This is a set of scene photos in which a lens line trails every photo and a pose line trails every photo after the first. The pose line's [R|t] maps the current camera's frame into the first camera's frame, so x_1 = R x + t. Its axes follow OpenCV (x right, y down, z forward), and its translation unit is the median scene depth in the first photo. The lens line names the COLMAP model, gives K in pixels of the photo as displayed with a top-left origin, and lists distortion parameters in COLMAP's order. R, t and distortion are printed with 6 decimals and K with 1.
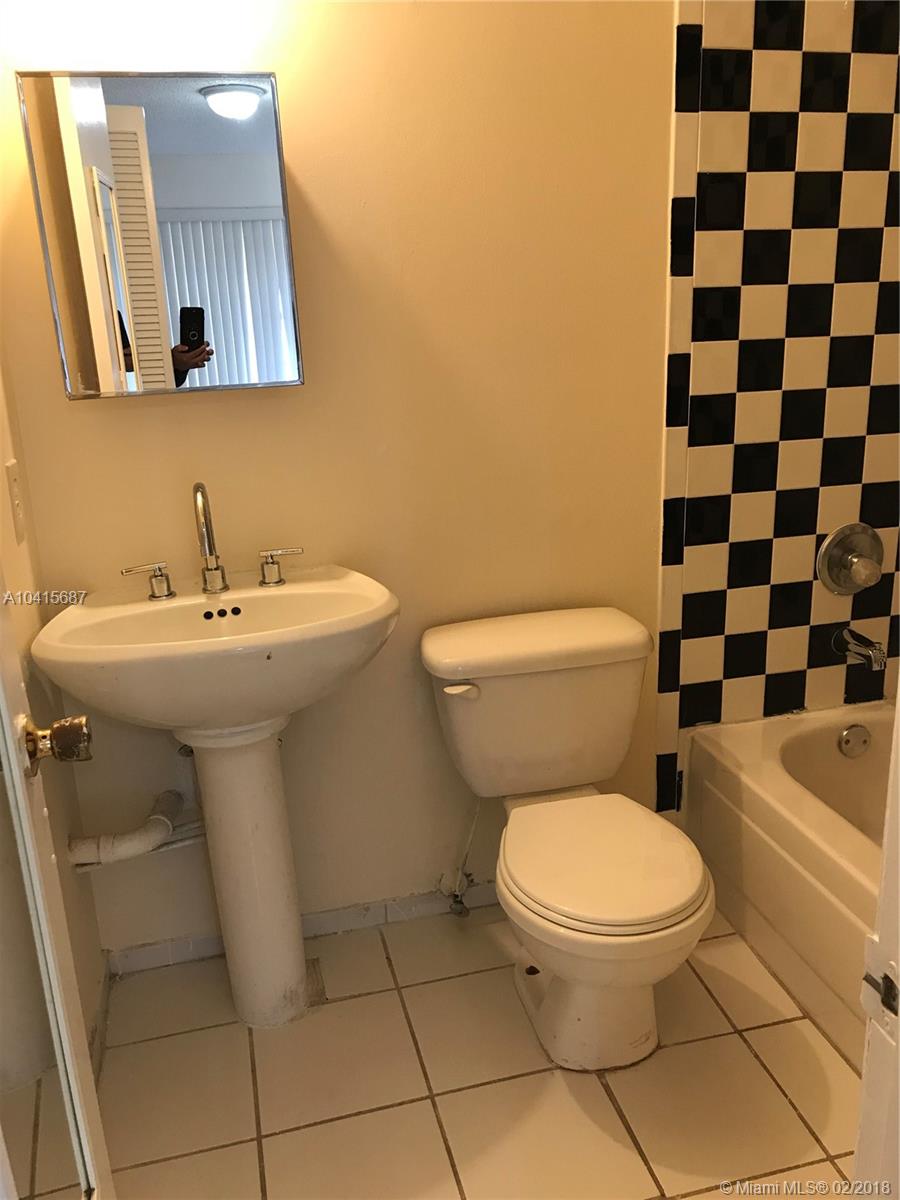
lens RADIAL K [[993.1, 0, 452.5], [0, 993.1, 605.5], [0, 0, 1]] dist [0.012623, -0.011757]
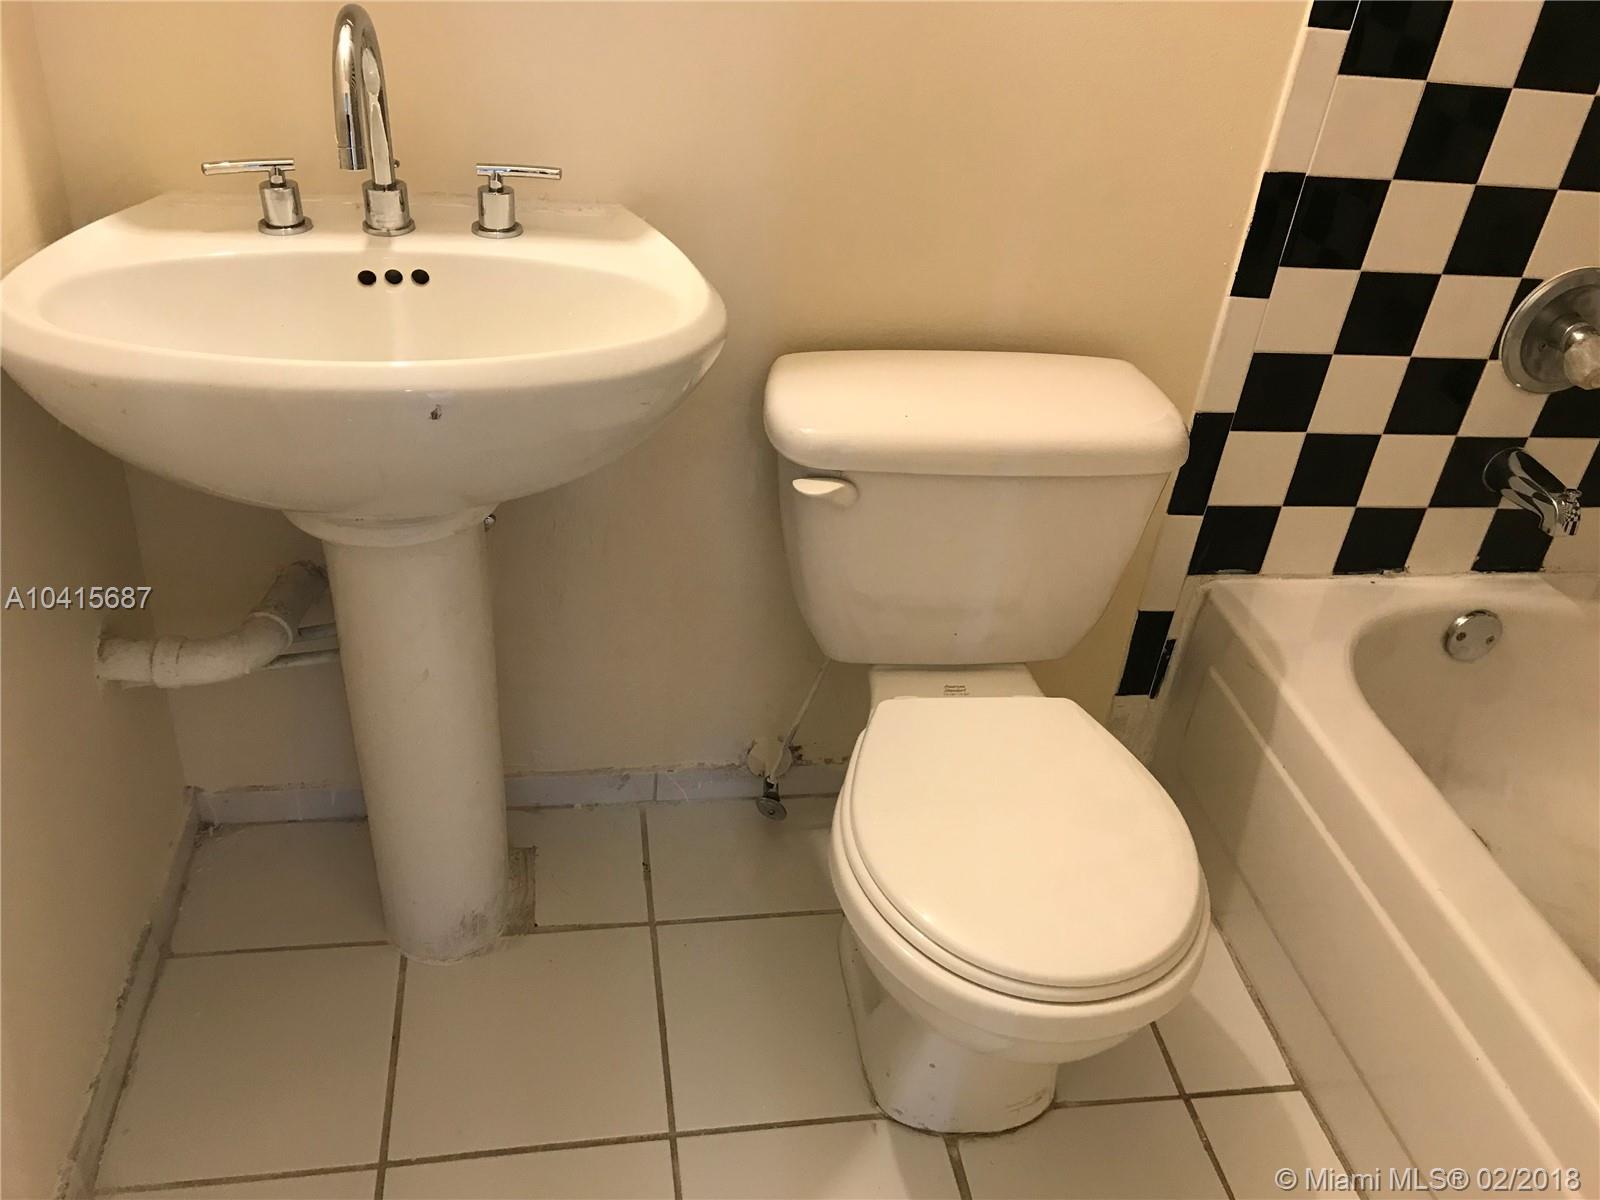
lens RADIAL K [[1324.1, 0, 799.5], [0, 1324.1, 583.3], [0, 0, 1]] dist [0.012623, -0.011757]
pose [[0.987770, 0.155920, -0.000216, 0.003030], [-0.150268, 0.952327, 0.265506, -0.051367], [0.041603, -0.262226, 0.964109, 0.270107]]
